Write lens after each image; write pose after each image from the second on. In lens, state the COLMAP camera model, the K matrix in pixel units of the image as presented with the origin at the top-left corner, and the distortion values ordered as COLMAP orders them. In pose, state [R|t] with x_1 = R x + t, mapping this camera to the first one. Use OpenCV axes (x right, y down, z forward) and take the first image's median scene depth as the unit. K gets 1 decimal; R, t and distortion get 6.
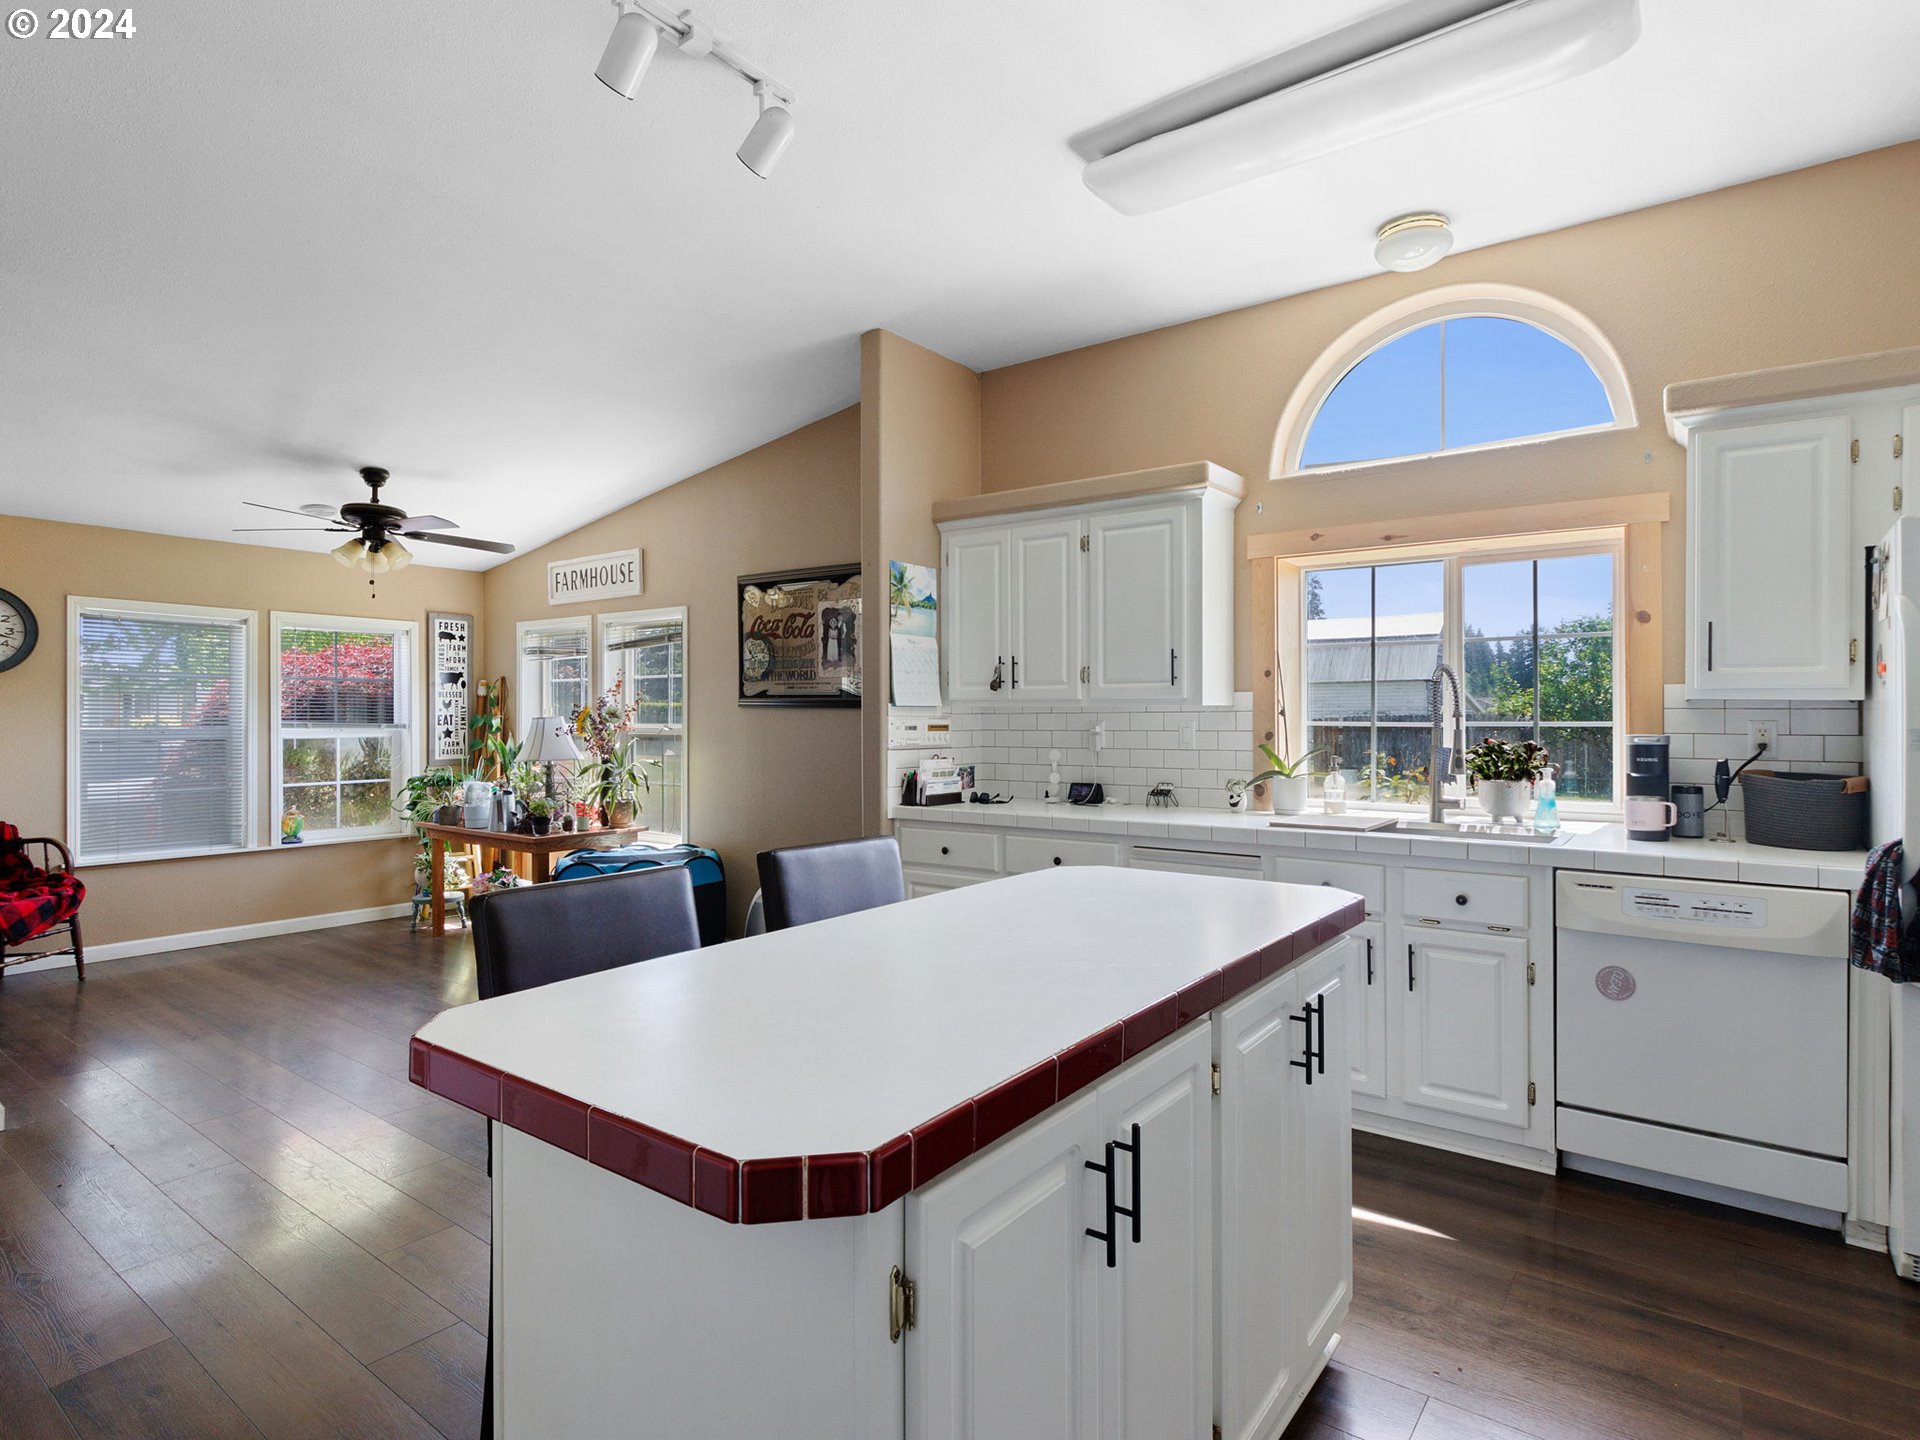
lens RADIAL K [[1035.1, 0, 958.8], [0, 1035.1, 713.5], [0, 0, 1]] dist [-0.000433, -0.005952]
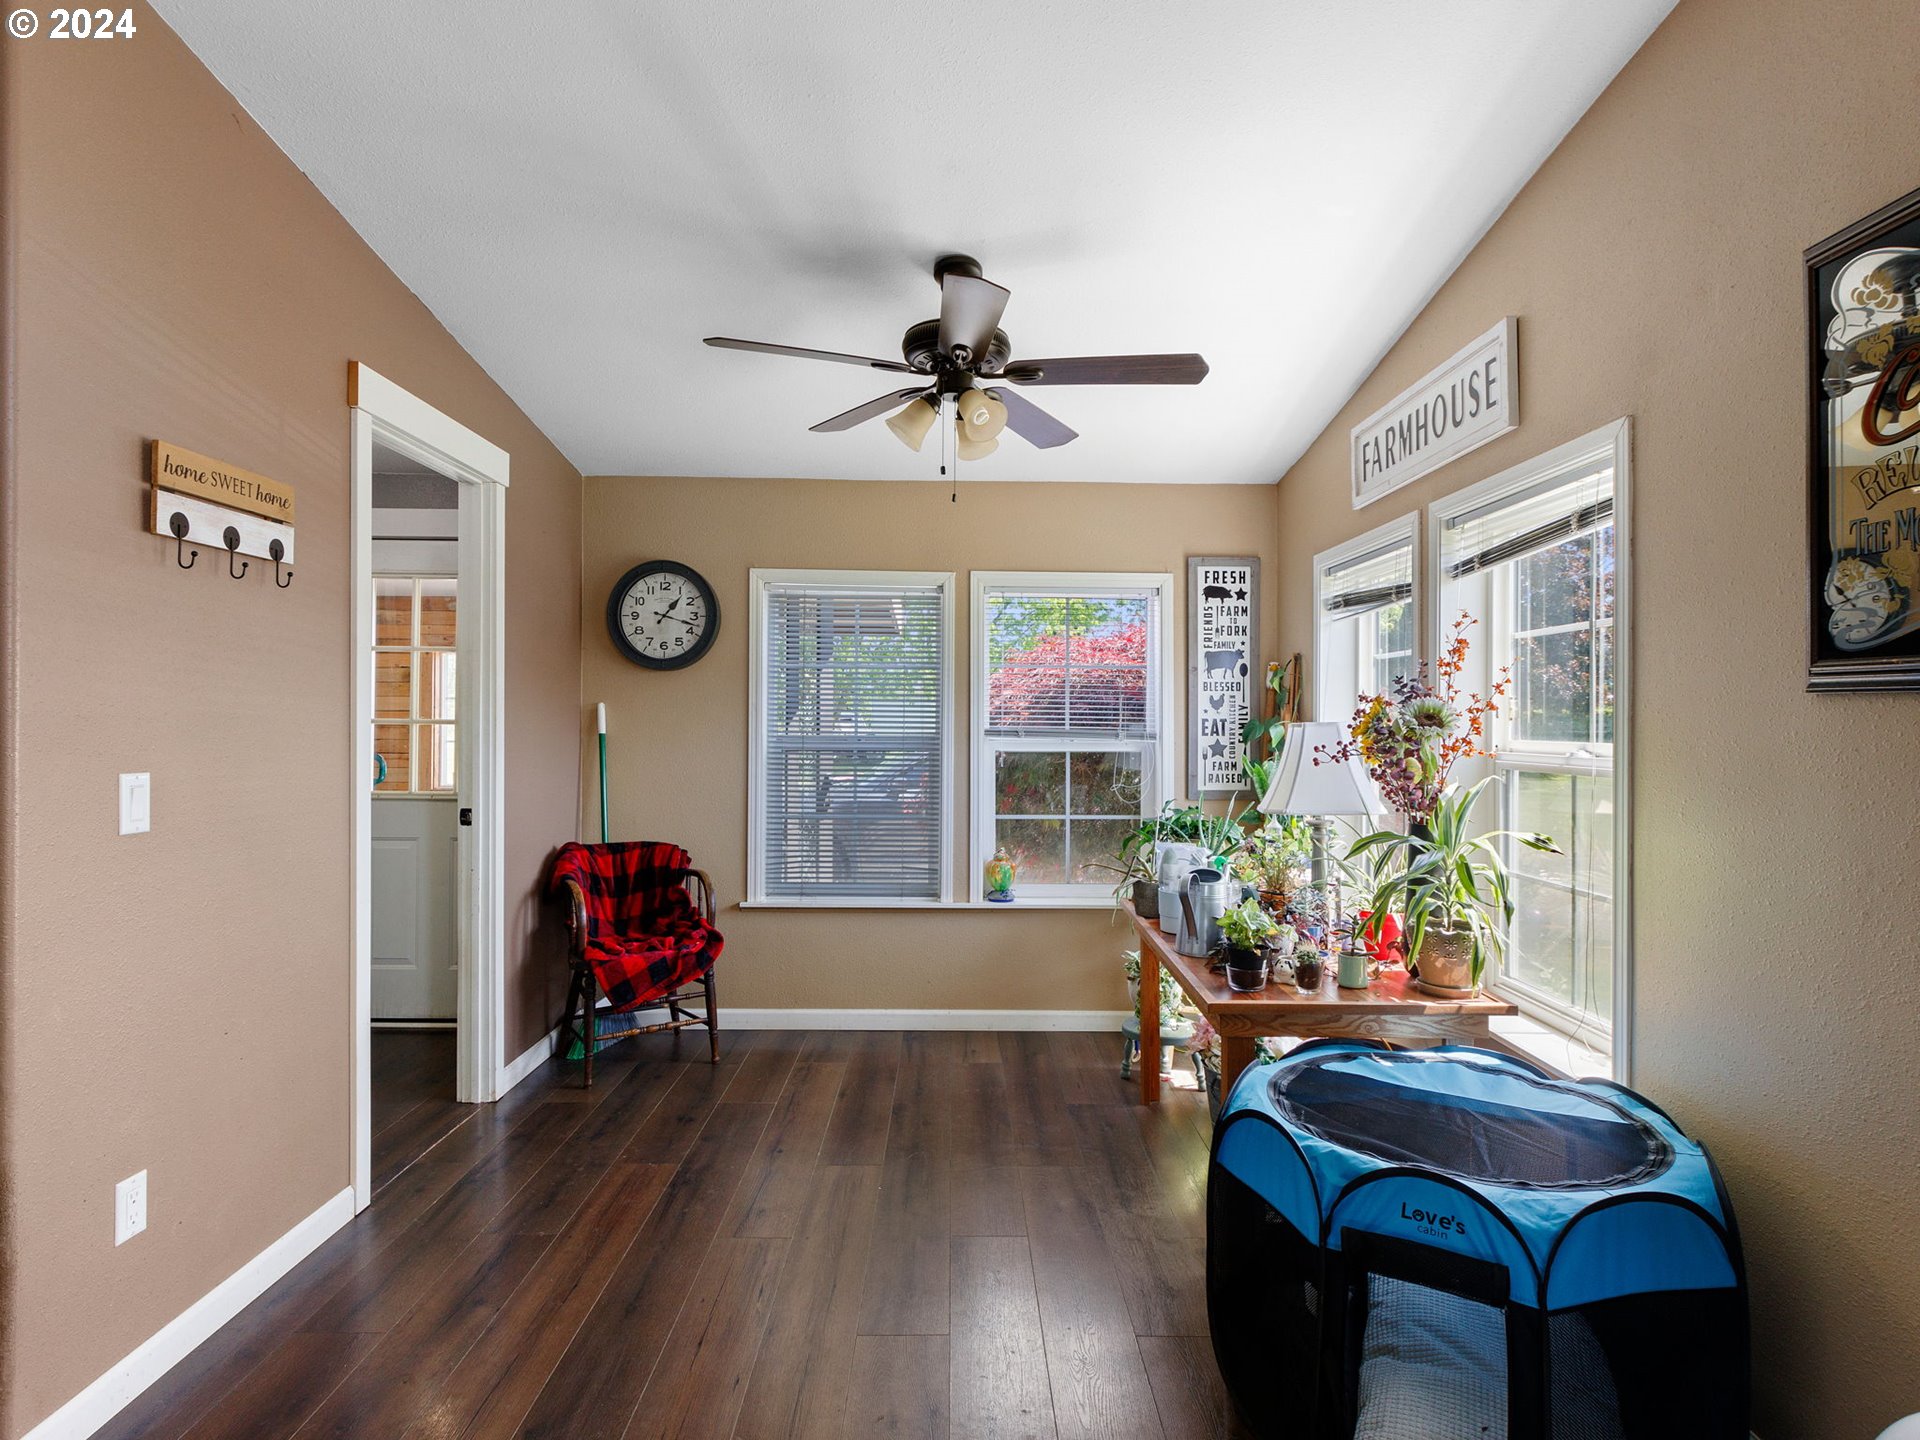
lens RADIAL K [[1035.1, 0, 947.3], [0, 1035.1, 714.0], [0, 0, 1]] dist [-0.000433, -0.005952]
pose [[0.615658, -0.001652, -0.788012, -0.112052], [-0.003899, 0.999979, -0.005142, 0.002271], [0.788004, 0.006238, 0.615639, 0.529128]]
